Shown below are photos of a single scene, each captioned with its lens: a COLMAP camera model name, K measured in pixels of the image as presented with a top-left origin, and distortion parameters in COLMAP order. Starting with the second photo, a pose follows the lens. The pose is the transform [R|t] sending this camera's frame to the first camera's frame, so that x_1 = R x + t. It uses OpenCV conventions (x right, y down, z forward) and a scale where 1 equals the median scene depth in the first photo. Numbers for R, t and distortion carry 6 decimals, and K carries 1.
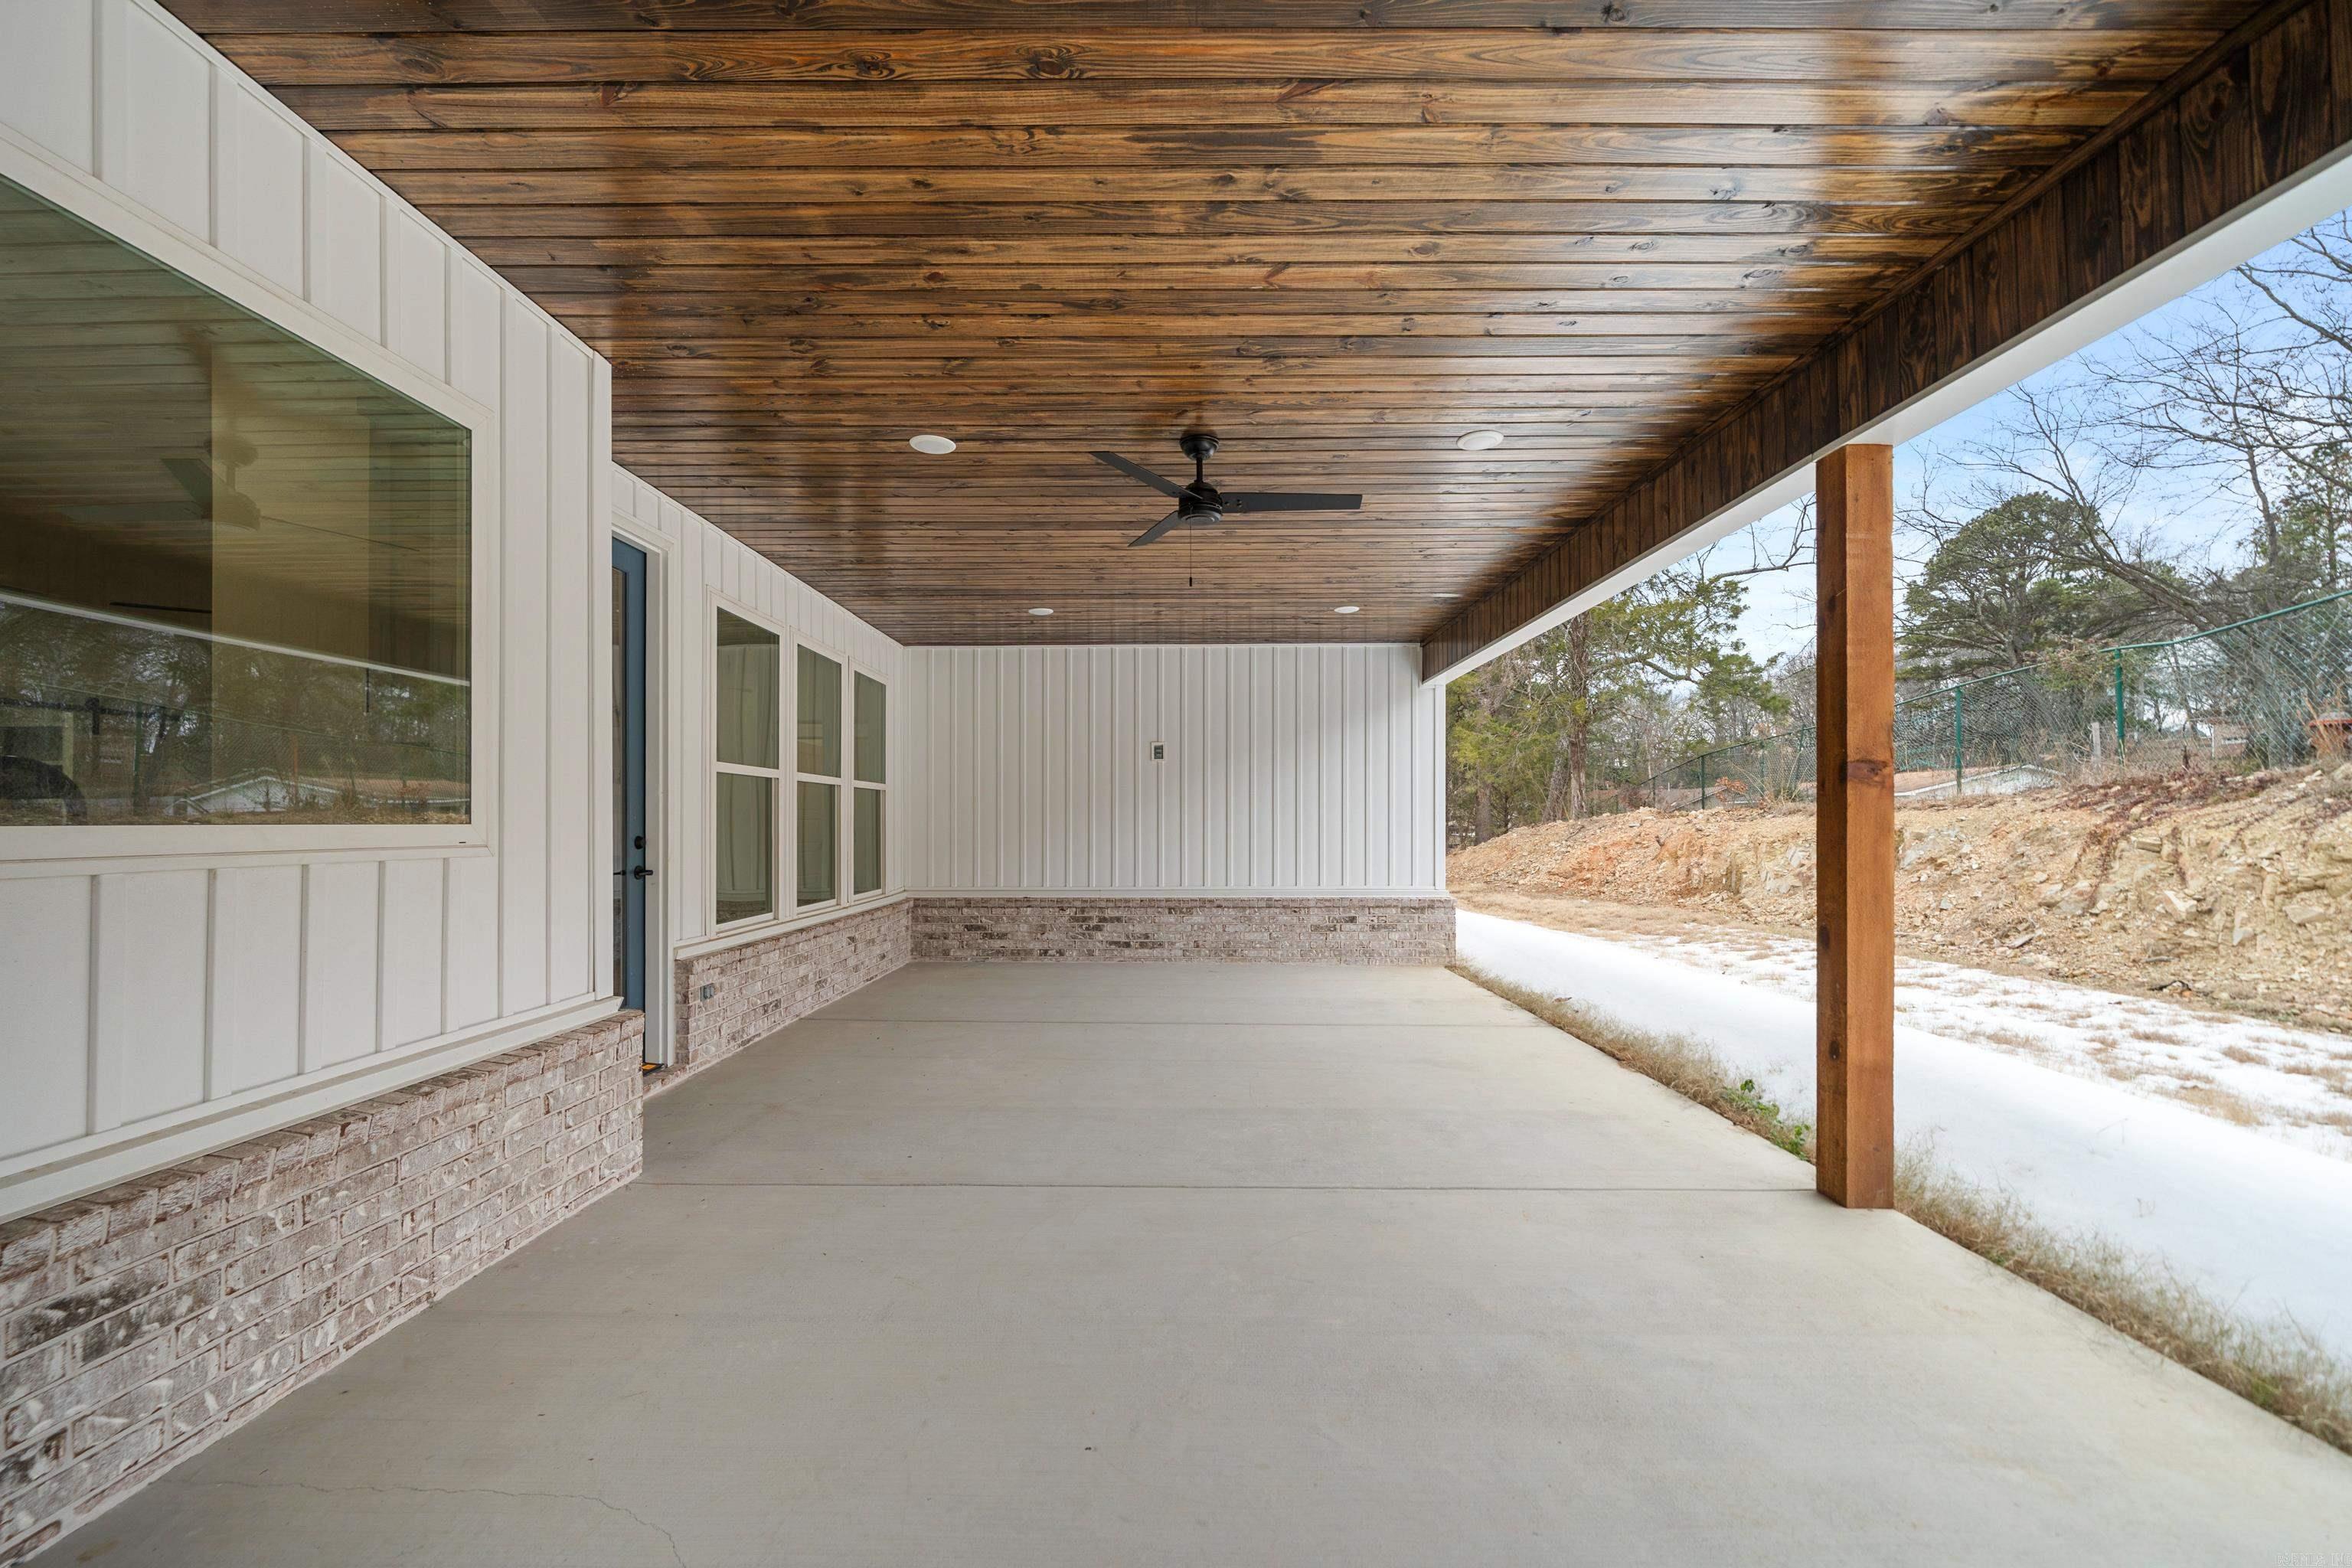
lens RADIAL K [[949.5, 0, 1181.5], [0, 949.5, 806.7], [0, 0, 1]] dist [-0.001528, 0.000452]
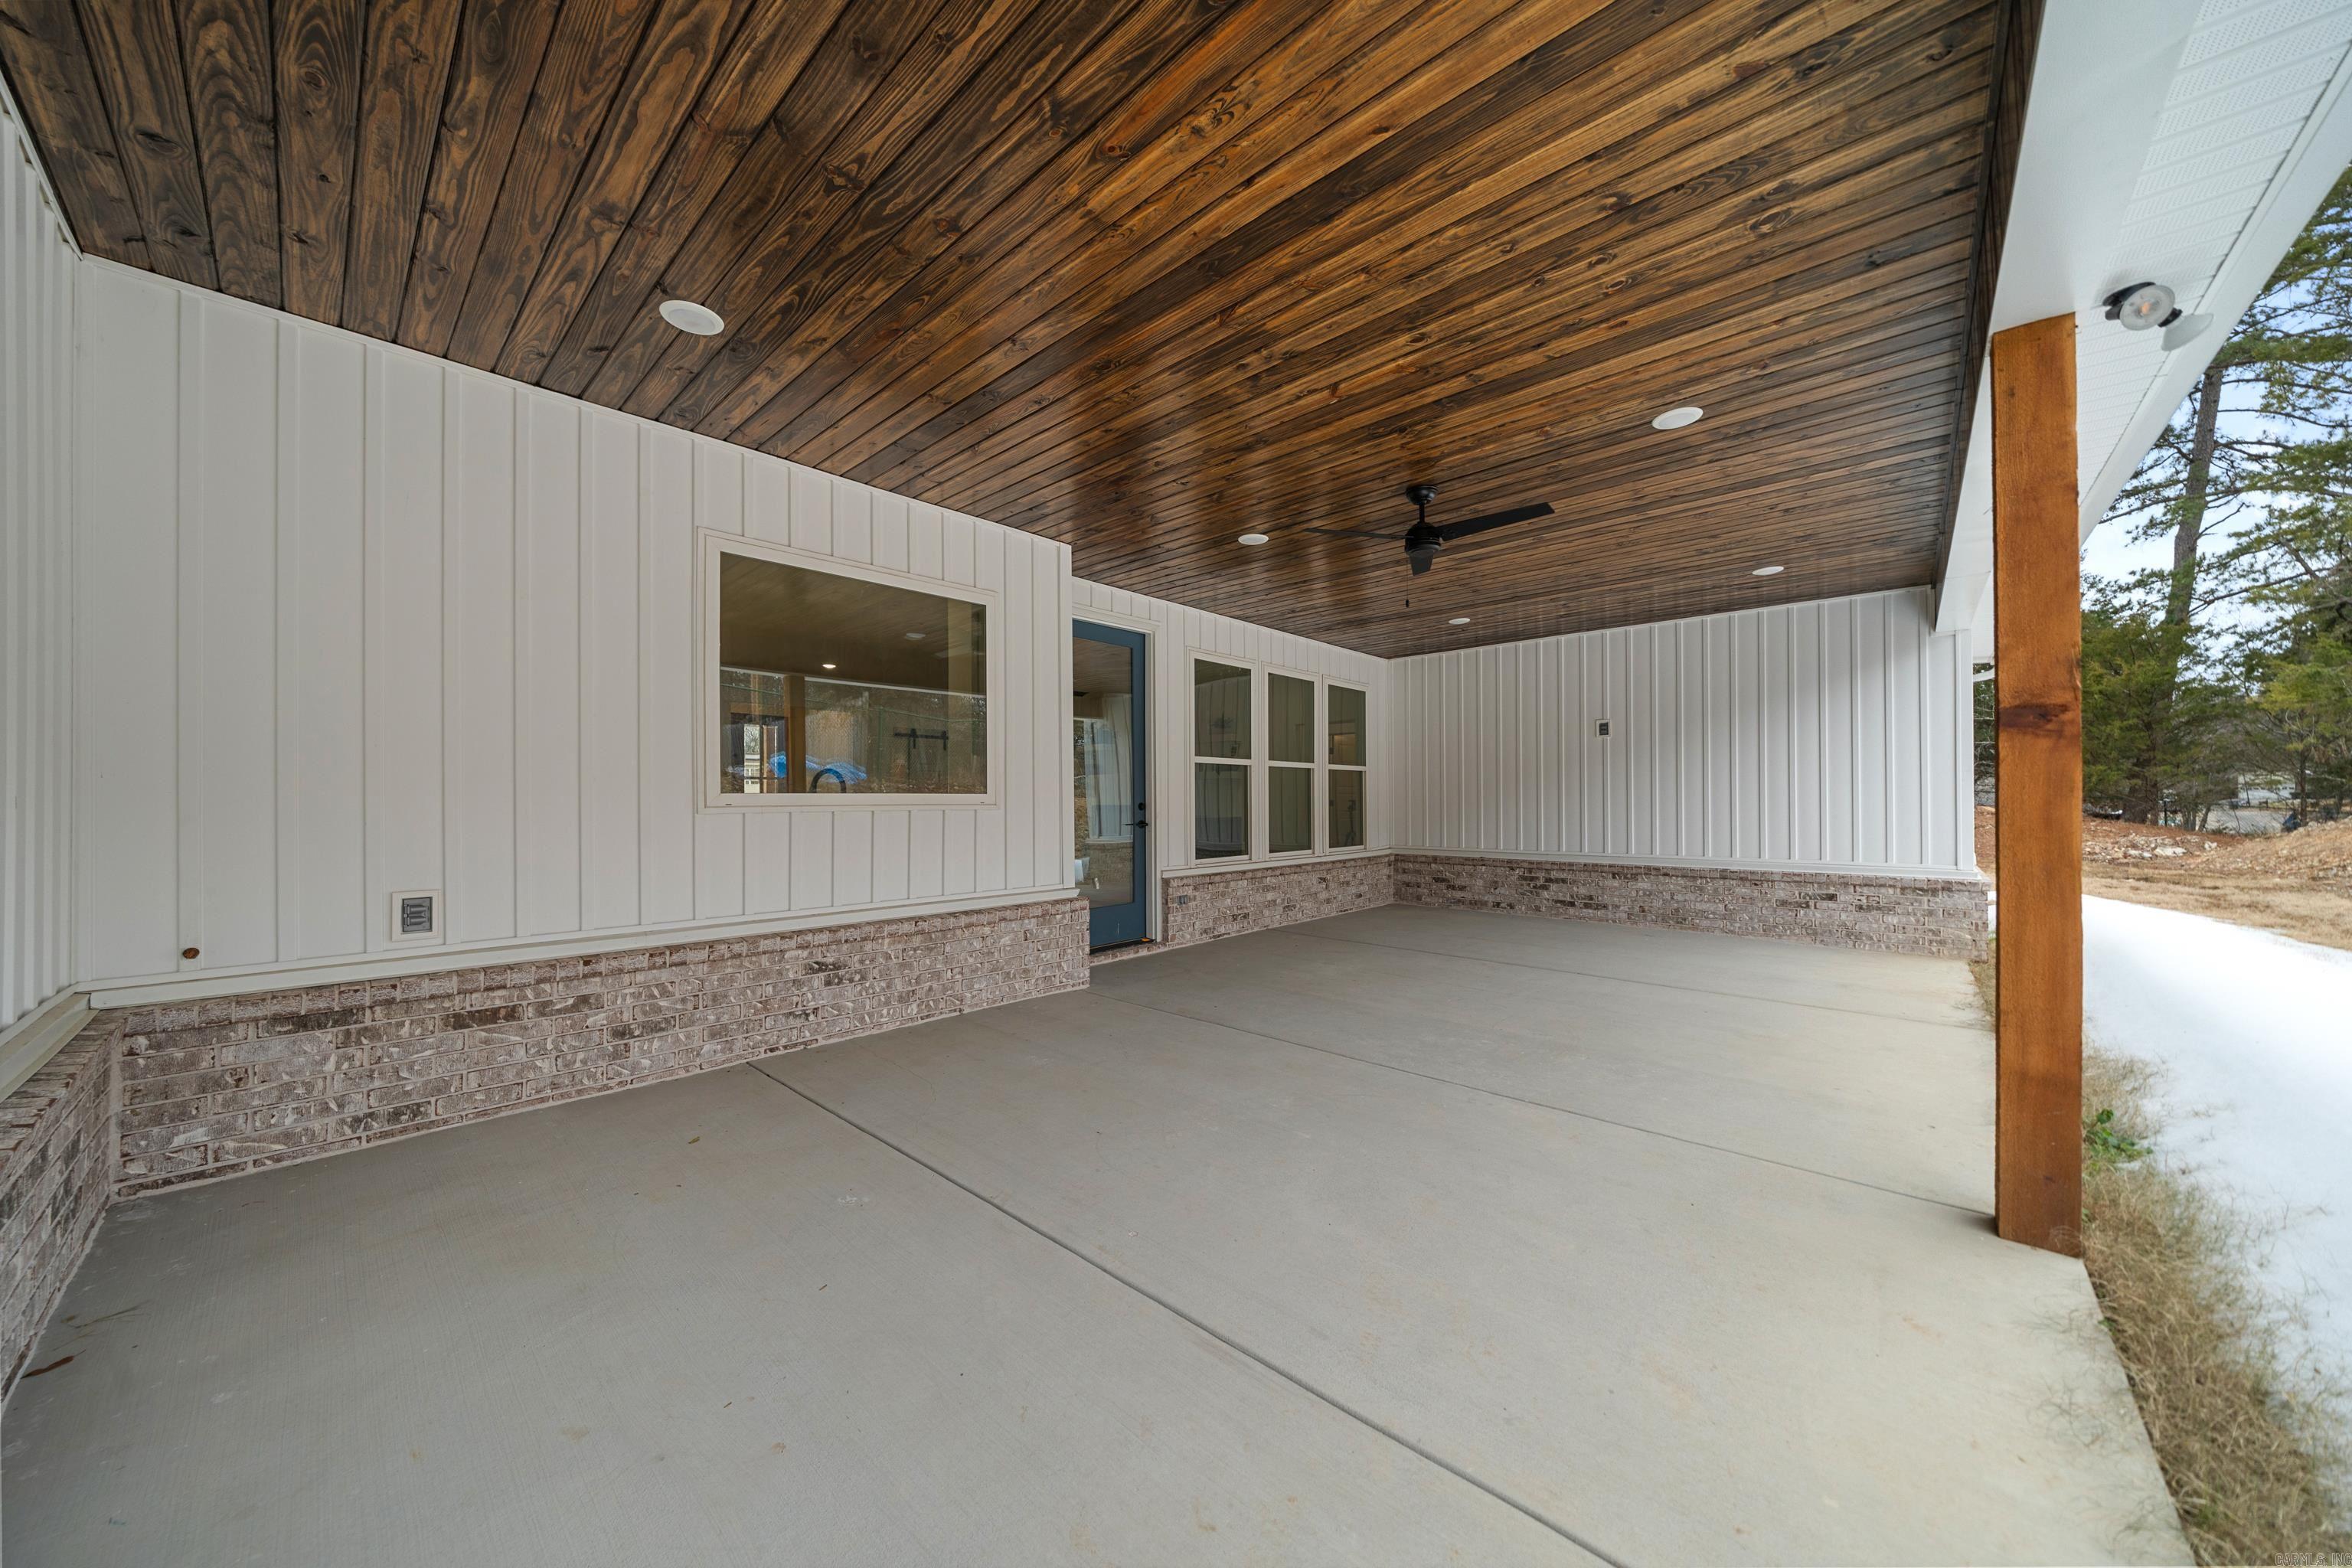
lens RADIAL K [[807.7, 0, 1176.0], [0, 807.7, 784.0], [0, 0, 1]] dist [-0.008102, -0.000056]
pose [[0.734457, -0.015815, -0.678471, 0.296220], [0.014591, 0.999865, -0.007512, 0.006237], [0.678498, -0.004383, 0.734589, -0.008519]]
